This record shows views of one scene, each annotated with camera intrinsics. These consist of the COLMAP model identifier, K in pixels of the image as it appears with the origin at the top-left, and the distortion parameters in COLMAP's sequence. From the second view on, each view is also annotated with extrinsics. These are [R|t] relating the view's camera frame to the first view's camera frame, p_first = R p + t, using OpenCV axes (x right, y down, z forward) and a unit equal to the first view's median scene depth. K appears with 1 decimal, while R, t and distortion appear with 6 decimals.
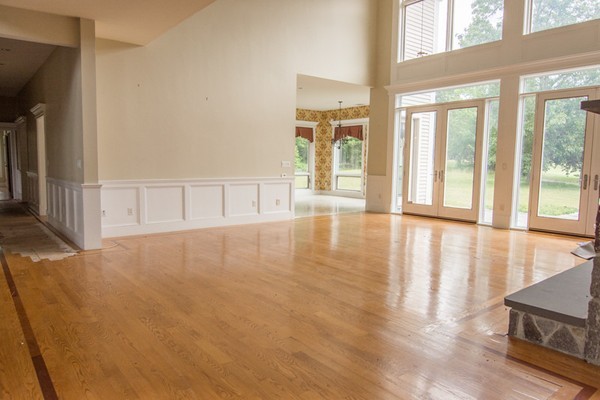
lens RADIAL K [[425.3, 0, 299.4], [0, 425.3, 202.3], [0, 0, 1]] dist [-0.029765, -0.001591]
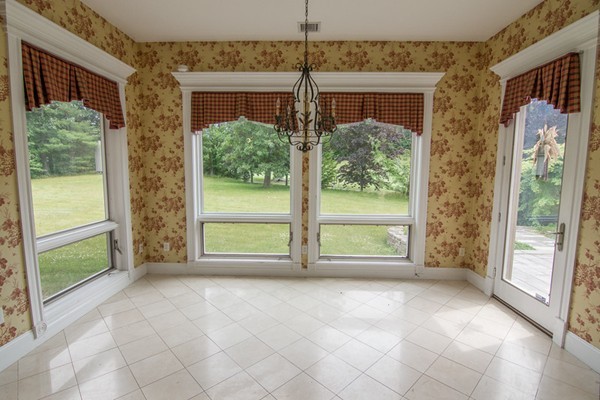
lens RADIAL K [[288.5, 0, 296.7], [0, 288.5, 198.0], [0, 0, 1]] dist [-0.005757, -0.000276]
pose [[0.643059, -0.092477, 0.760213, -0.053025], [0.071545, 0.995595, 0.060591, -0.092915], [-0.762467, 0.015426, 0.646843, 0.762501]]
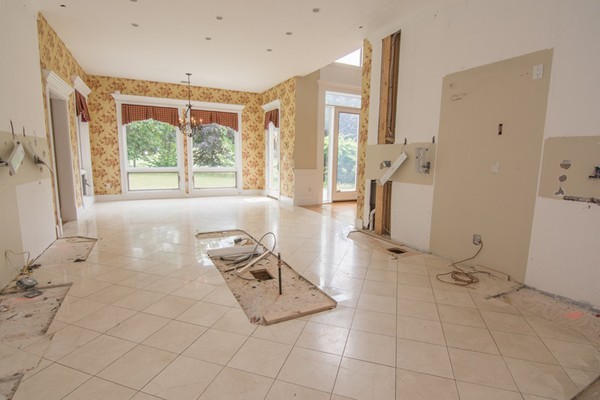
lens RADIAL K [[288.5, 0, 297.1], [0, 288.5, 196.7], [0, 0, 1]] dist [-0.005757, -0.000276]
pose [[0.189953, -0.150547, 0.970182, -0.341423], [0.077853, 0.987372, 0.137972, -0.066121], [-0.978702, 0.049323, 0.199274, 0.618002]]
